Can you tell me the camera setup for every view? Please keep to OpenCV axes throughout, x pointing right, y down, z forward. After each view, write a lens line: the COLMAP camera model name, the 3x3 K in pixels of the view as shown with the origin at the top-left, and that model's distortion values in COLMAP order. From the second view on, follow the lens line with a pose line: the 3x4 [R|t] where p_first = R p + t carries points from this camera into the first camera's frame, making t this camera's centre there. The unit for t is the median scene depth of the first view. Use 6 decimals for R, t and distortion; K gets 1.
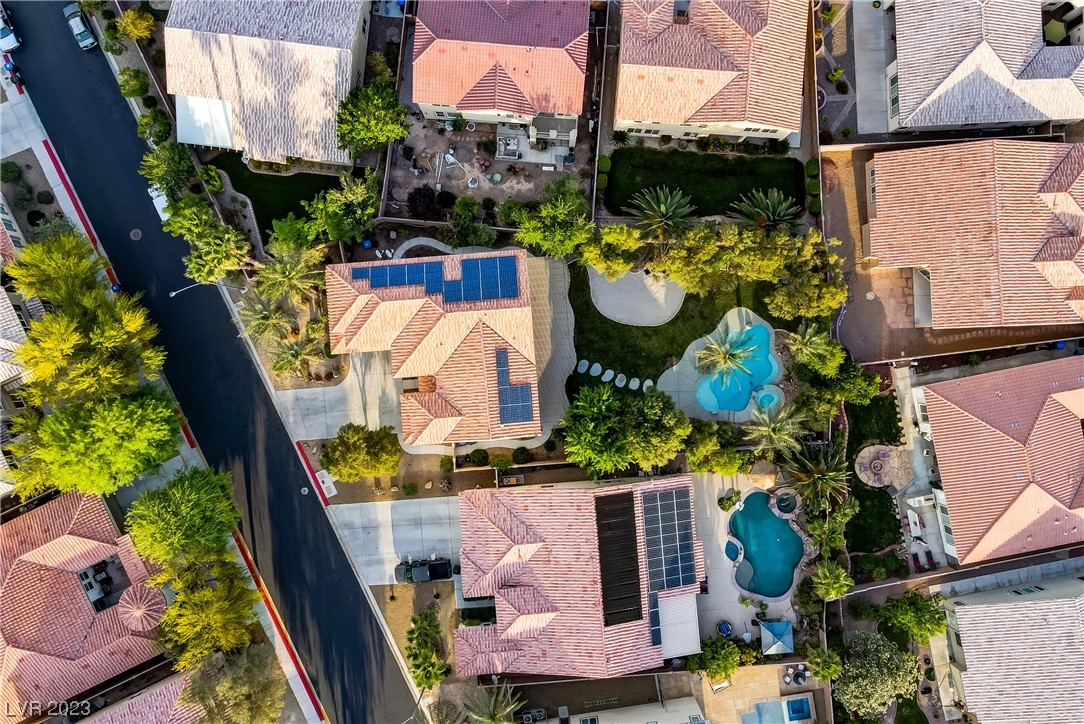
lens RADIAL K [[791.1, 0, 539.9], [0, 791.1, 352.5], [0, 0, 1]] dist [0.005031, 0.031656]
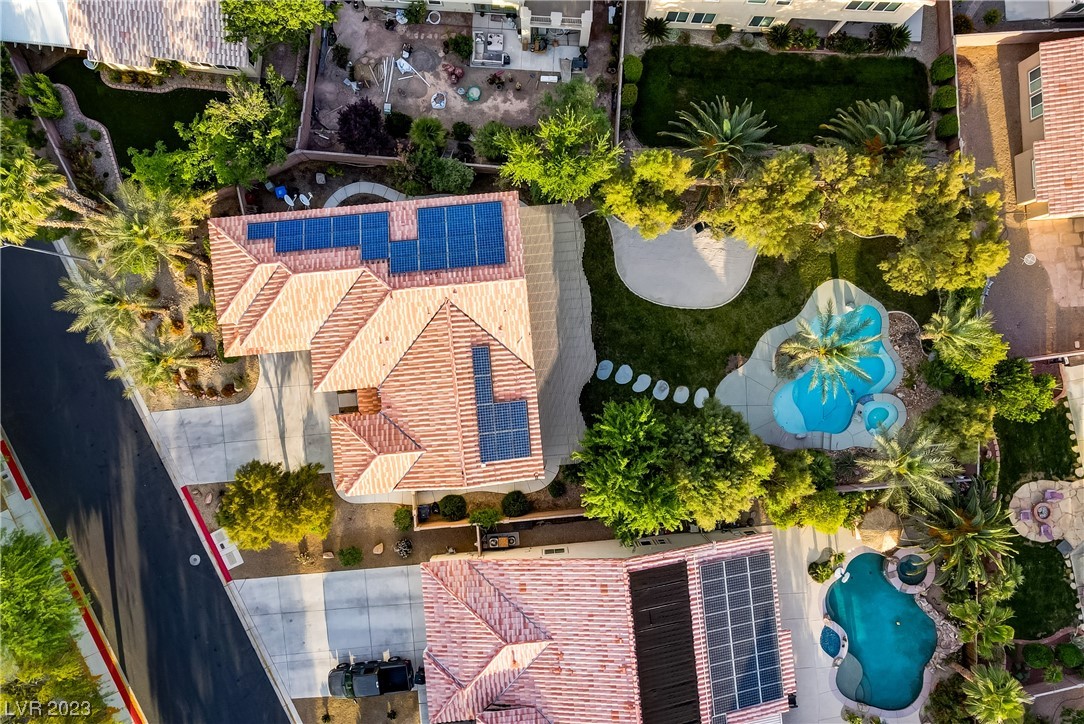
lens RADIAL K [[791.1, 0, 539.9], [0, 791.1, 352.5], [0, 0, 1]] dist [0.005031, 0.031656]
pose [[0.999909, -0.013479, 0.000348, -0.000851], [0.013479, 0.999909, 0.000028, 0.002017], [-0.000349, -0.000023, 1.000000, 0.328251]]
